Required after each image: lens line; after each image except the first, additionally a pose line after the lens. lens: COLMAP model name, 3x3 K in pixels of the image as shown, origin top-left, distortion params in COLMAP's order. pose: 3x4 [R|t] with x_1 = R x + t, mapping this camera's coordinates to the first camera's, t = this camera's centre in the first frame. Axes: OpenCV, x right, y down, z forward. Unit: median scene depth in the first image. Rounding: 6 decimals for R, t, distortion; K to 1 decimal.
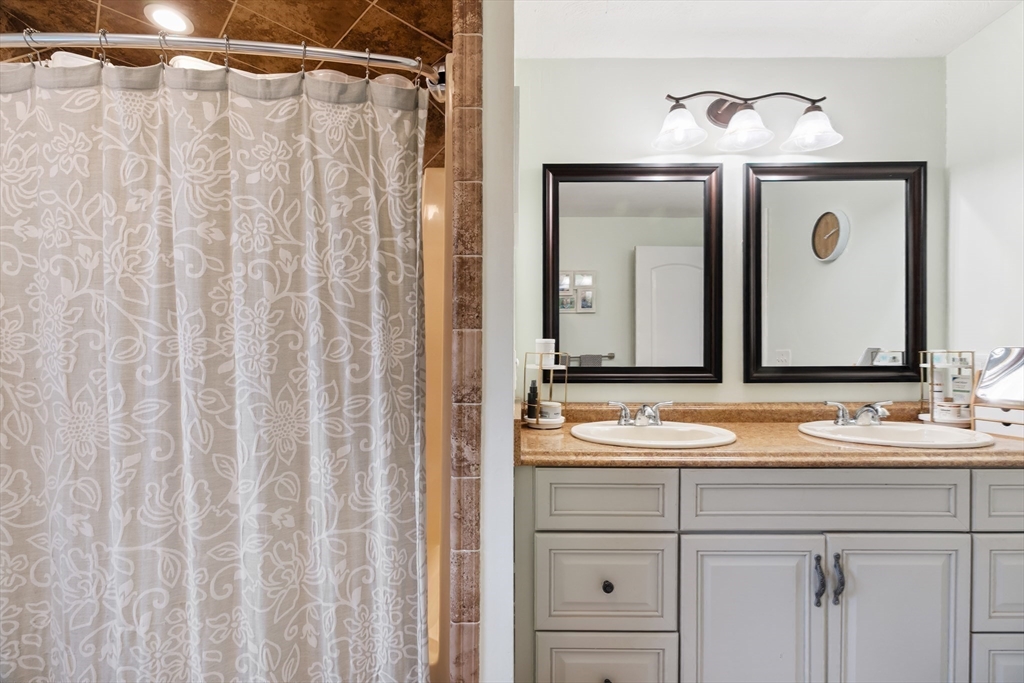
lens RADIAL K [[467.9, 0, 514.5], [0, 467.9, 349.4], [0, 0, 1]] dist [-0.007681, 0.002534]
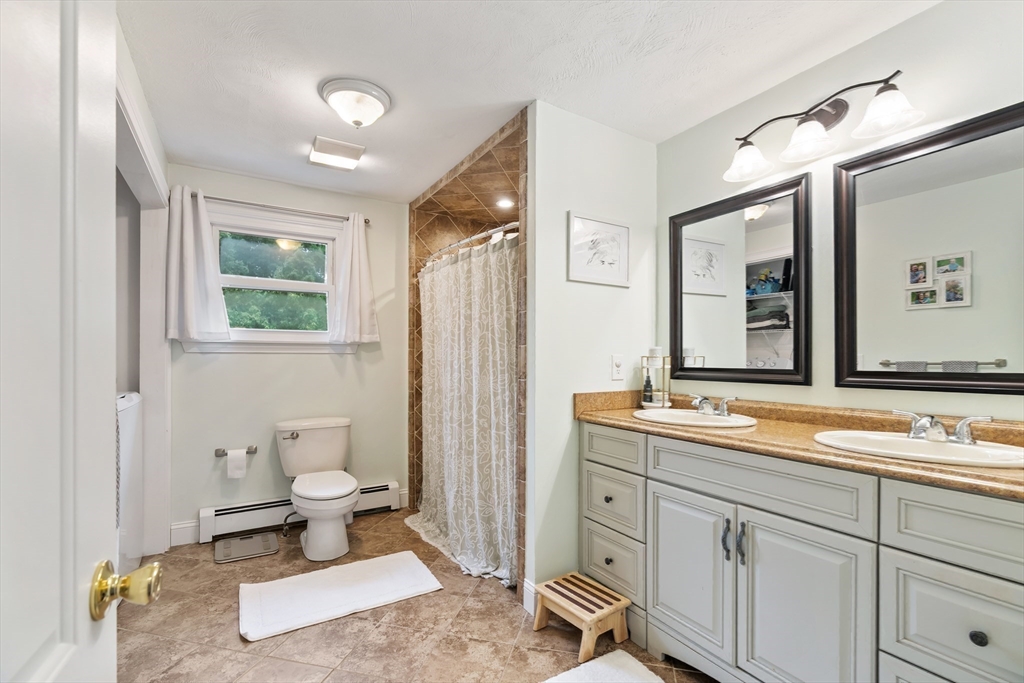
lens RADIAL K [[467.9, 0, 503.3], [0, 467.9, 350.3], [0, 0, 1]] dist [-0.007681, 0.002534]
pose [[0.507941, -0.014145, -0.861276, 1.407828], [0.003458, 0.999891, -0.014382, 0.009292], [0.861385, 0.004327, 0.507935, -0.145507]]
